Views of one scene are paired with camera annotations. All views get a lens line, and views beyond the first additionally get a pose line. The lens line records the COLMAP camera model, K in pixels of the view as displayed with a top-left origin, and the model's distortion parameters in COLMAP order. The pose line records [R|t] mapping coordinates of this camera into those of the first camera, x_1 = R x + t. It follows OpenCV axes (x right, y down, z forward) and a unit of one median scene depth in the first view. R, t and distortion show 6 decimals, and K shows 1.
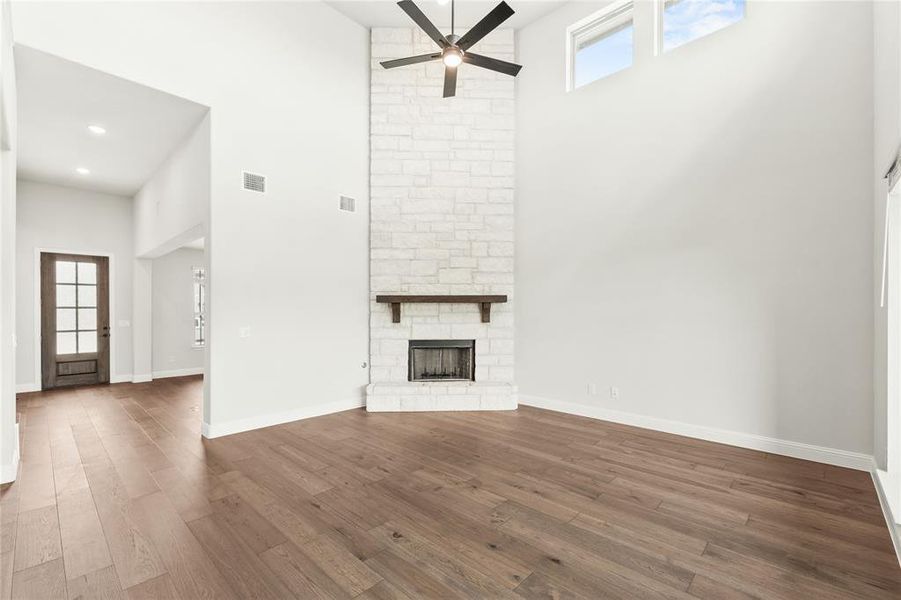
lens RADIAL K [[382.3, 0, 450.0], [0, 382.3, 311.5], [0, 0, 1]] dist [-0.000034, 0.000007]
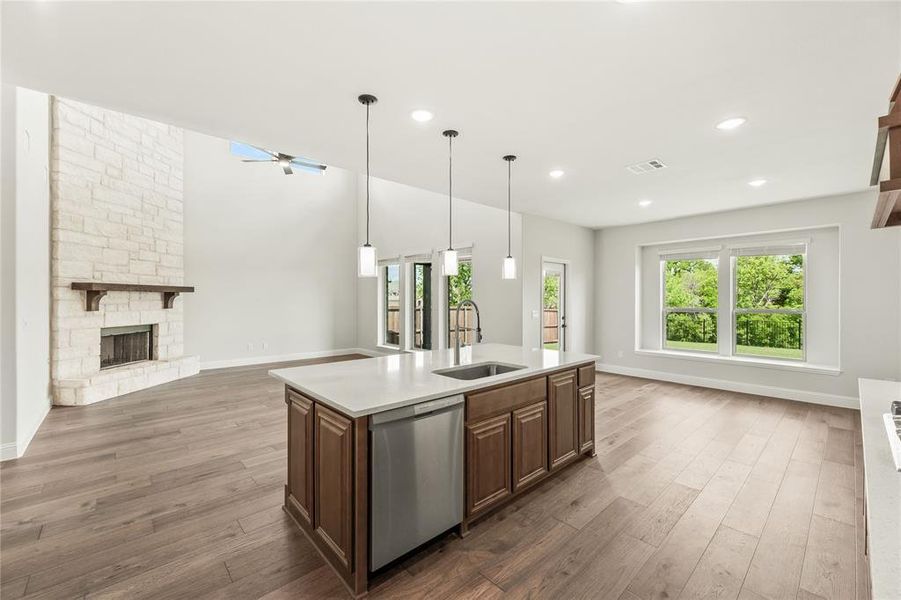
lens RADIAL K [[362.3, 0, 453.7], [0, 362.3, 299.6], [0, 0, 1]] dist [0.001633, 0.000086]
pose [[0.081230, 0.000366, 0.996695, -0.966749], [0.003842, 0.999992, -0.000680, 0.004330], [-0.996688, 0.003885, 0.081228, 0.014566]]
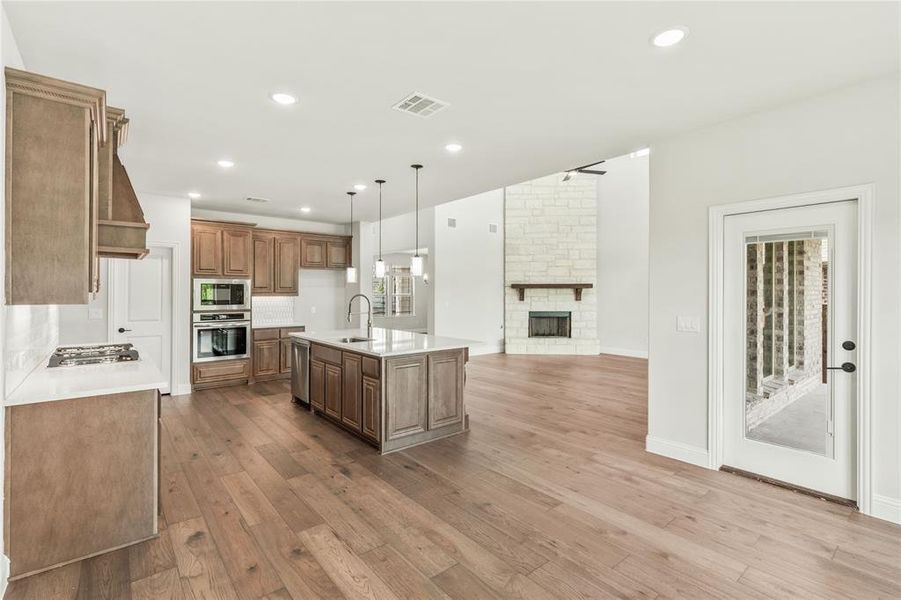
lens RADIAL K [[417.9, 0, 457.4], [0, 417.9, 291.8], [0, 0, 1]] dist [-0.002284, -0.000007]
pose [[0.992734, 0.000473, -0.120328, -0.195676], [-0.001274, 0.999978, -0.006576, 0.003789], [0.120322, 0.006681, 0.992712, -0.777692]]
